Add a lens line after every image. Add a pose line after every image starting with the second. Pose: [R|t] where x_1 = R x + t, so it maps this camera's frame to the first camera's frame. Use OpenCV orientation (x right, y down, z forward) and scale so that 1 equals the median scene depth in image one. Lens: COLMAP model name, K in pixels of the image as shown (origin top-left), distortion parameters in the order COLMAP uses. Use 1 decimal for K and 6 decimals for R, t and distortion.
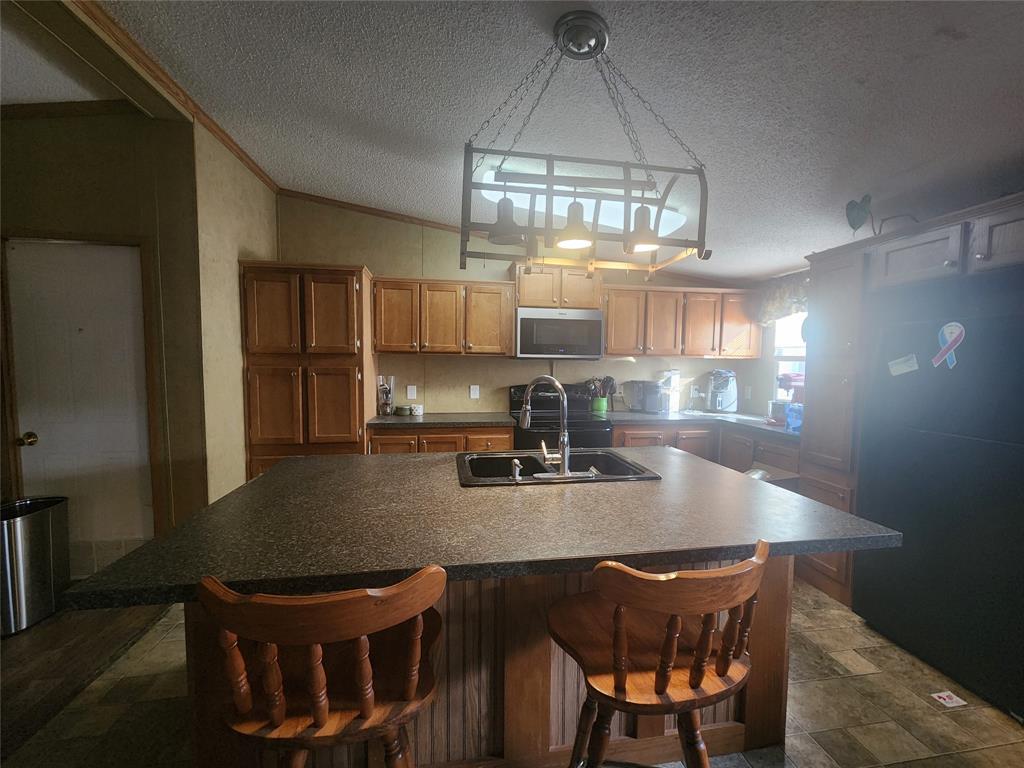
lens RADIAL K [[416.4, 0, 513.6], [0, 416.4, 388.9], [0, 0, 1]] dist [0.001336, 0.000523]
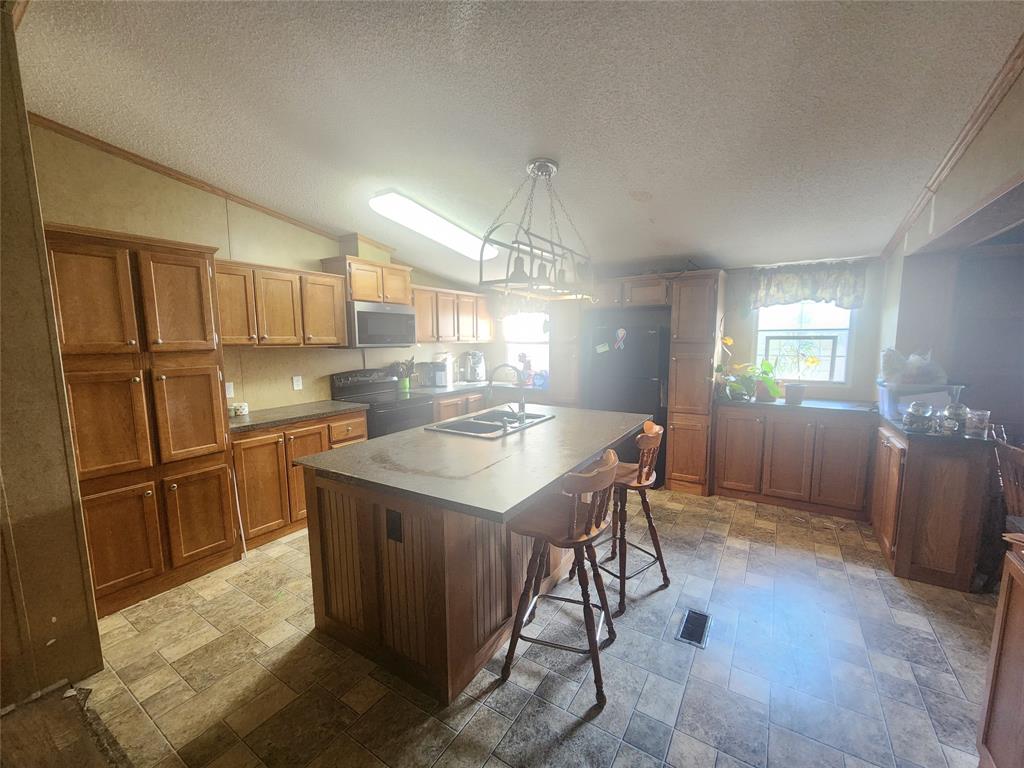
lens RADIAL K [[416.4, 0, 509.3], [0, 416.4, 385.3], [0, 0, 1]] dist [0.001336, 0.000523]
pose [[0.672193, -0.098223, 0.733831, -0.509270], [0.063276, 0.995156, 0.075240, -0.031954], [-0.737667, -0.004142, 0.675152, -0.030025]]
